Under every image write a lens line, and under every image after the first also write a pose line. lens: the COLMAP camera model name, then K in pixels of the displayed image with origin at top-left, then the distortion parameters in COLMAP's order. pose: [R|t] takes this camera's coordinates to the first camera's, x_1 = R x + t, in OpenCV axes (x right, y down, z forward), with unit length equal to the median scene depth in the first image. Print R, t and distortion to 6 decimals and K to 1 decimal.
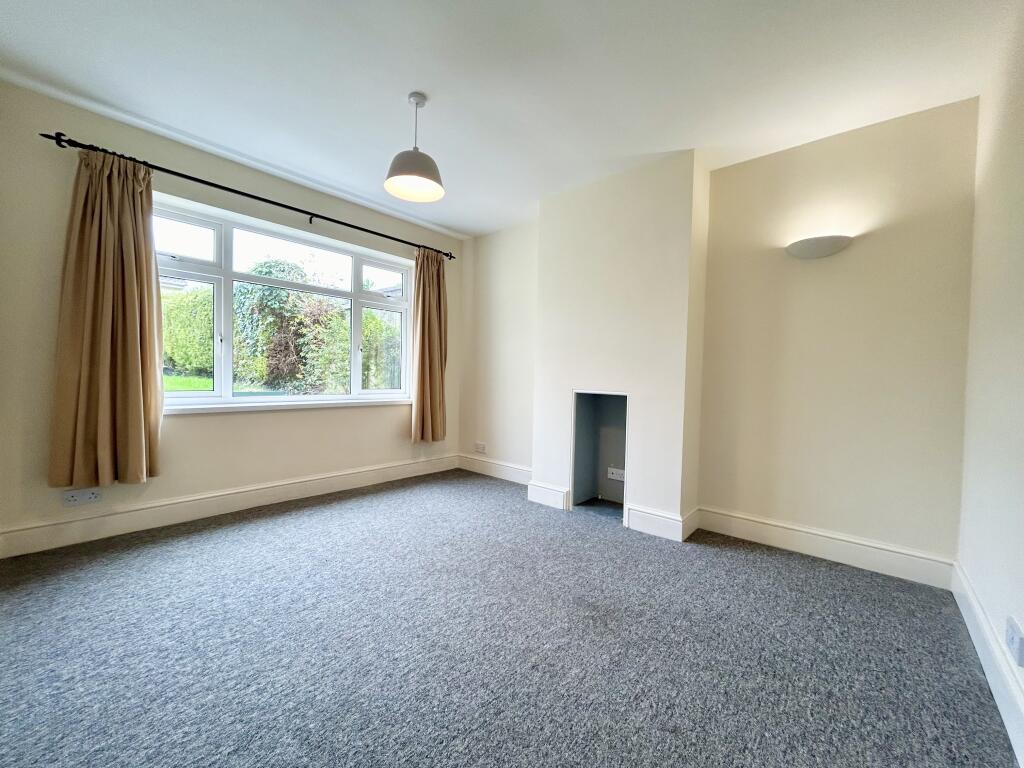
lens RADIAL K [[412.8, 0, 512.0], [0, 412.8, 384.0], [0, 0, 1]] dist [-0.000658, -0.000106]
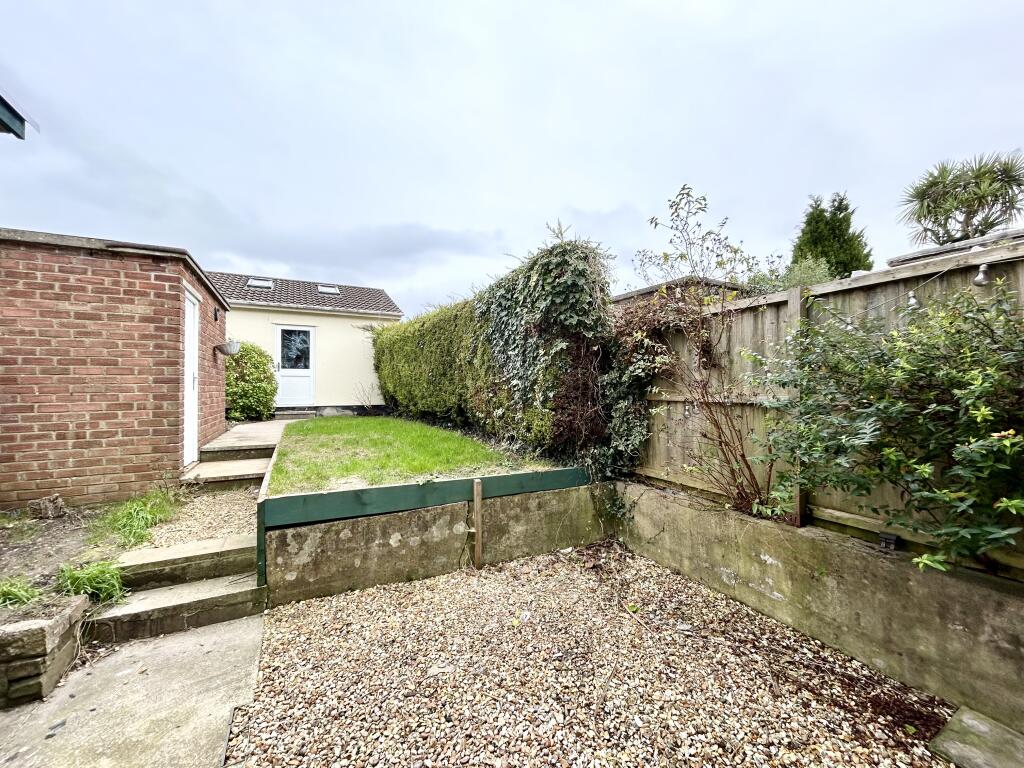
lens RADIAL K [[412.8, 0, 512.0], [0, 412.8, 384.0], [0, 0, 1]] dist [-0.000658, -0.000106]
pose [[0.932021, -0.034881, -0.360722, -0.438931], [0.021644, 0.998938, -0.040672, -0.079606], [0.361757, 0.030100, 0.931786, 0.435325]]
